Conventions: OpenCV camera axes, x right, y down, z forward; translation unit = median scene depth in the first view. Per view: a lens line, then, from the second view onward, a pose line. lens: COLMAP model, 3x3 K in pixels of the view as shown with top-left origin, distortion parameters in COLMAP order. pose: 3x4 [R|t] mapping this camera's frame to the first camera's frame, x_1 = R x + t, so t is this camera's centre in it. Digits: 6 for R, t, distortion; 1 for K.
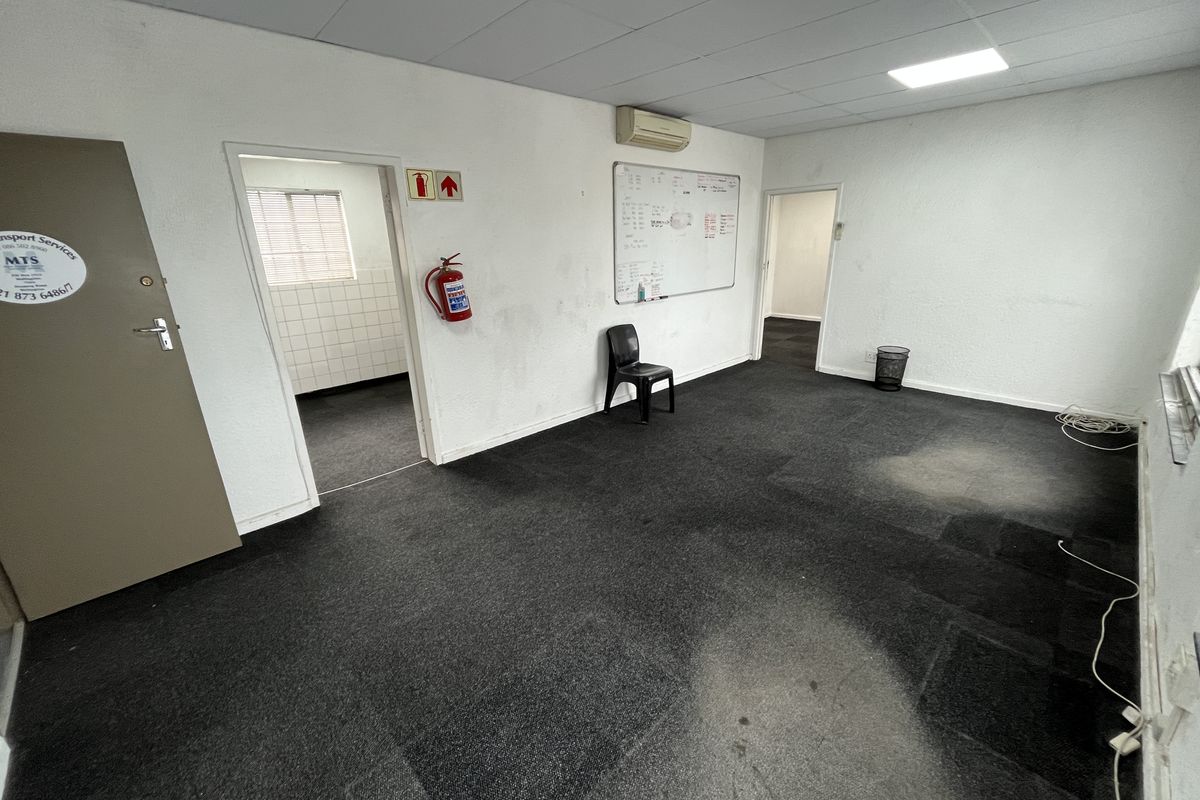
lens RADIAL K [[483.0, 0, 593.7], [0, 483.0, 399.3], [0, 0, 1]] dist [-0.000189, 0.000110]
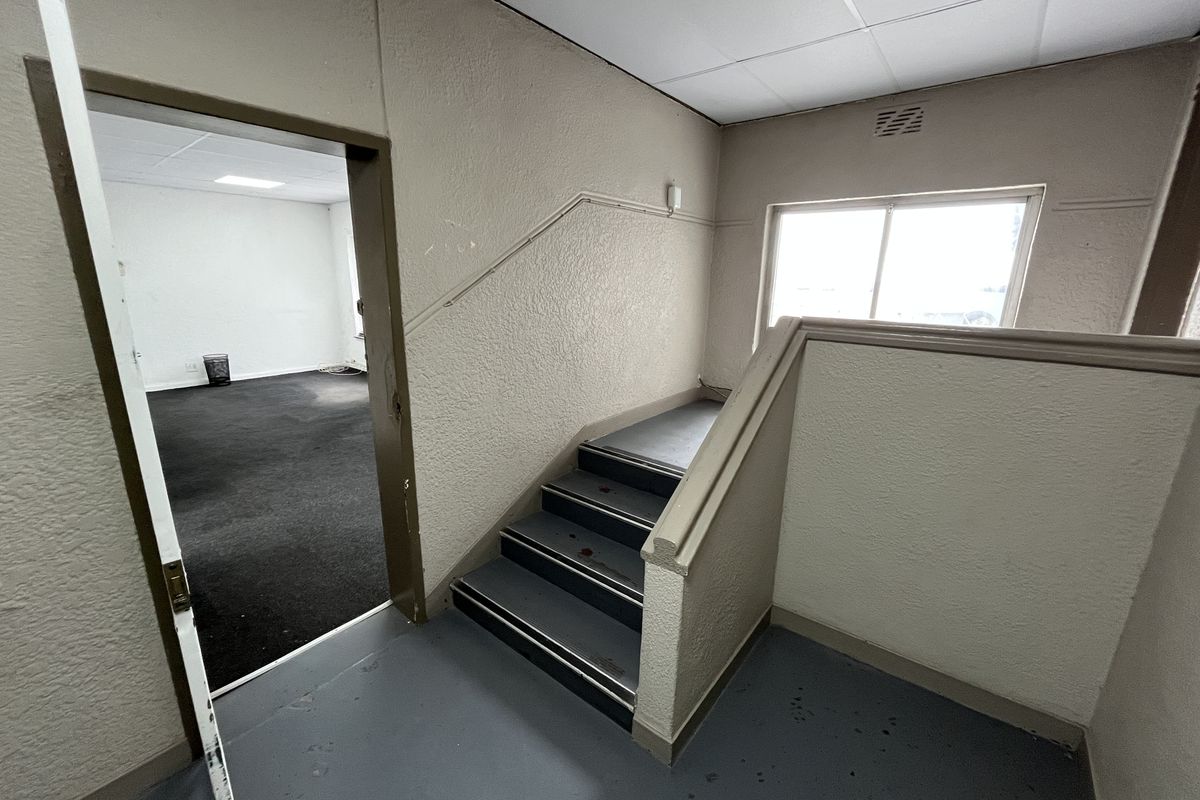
lens RADIAL K [[483.0, 0, 593.7], [0, 483.0, 399.3], [0, 0, 1]] dist [-0.000189, 0.000110]
pose [[-0.122668, -0.223030, 0.967063, -1.244985], [0.302925, 0.919507, 0.250487, -0.013623], [-0.945087, 0.323674, -0.045233, 0.137867]]
